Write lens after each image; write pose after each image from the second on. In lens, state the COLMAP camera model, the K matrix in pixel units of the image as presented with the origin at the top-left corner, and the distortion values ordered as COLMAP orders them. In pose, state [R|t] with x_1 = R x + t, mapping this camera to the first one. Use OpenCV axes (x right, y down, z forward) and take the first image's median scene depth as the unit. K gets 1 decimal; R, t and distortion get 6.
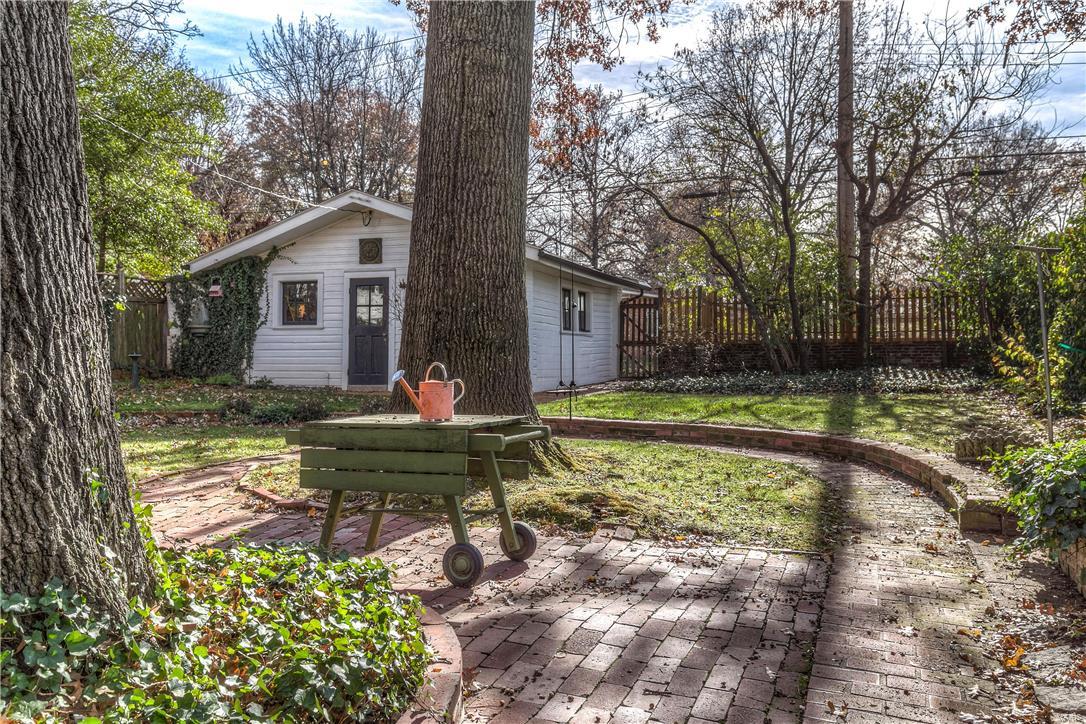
lens RADIAL K [[911.8, 0, 543.5], [0, 911.8, 359.6], [0, 0, 1]] dist [-0.000958, 0.000140]
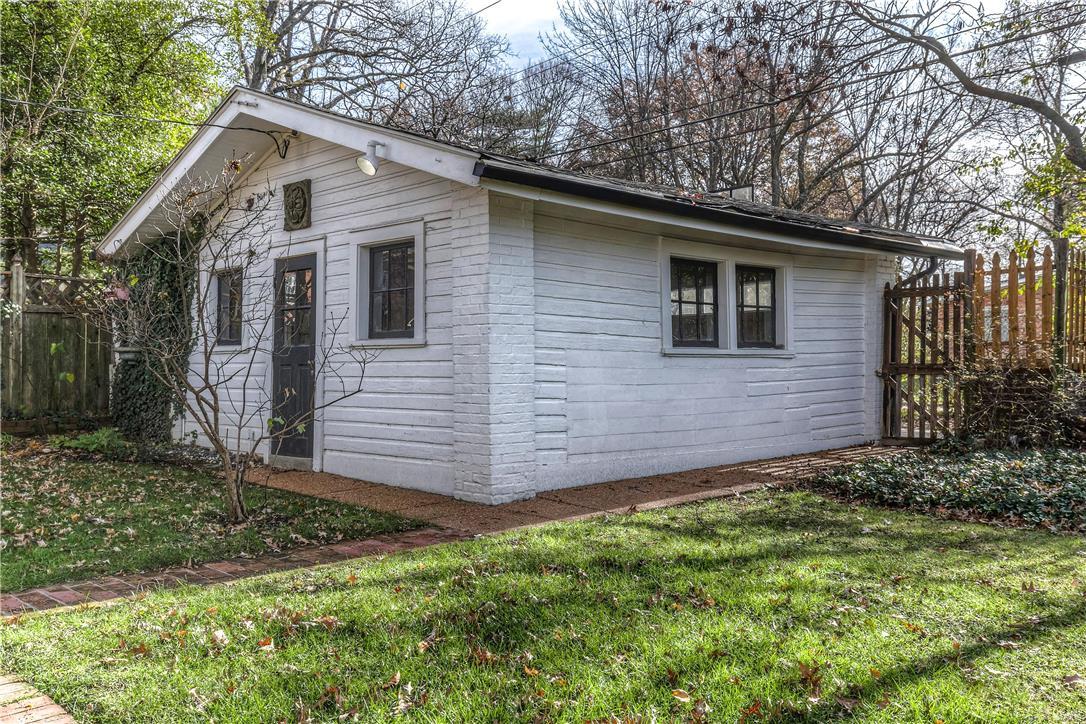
lens RADIAL K [[947.4, 0, 542.0], [0, 947.4, 366.0], [0, 0, 1]] dist [0.014724, 0.004318]
pose [[0.889712, -0.003403, -0.456510, 0.172703], [0.004204, 0.999991, 0.000740, -0.023179], [0.456503, -0.002577, 0.889718, 0.522079]]
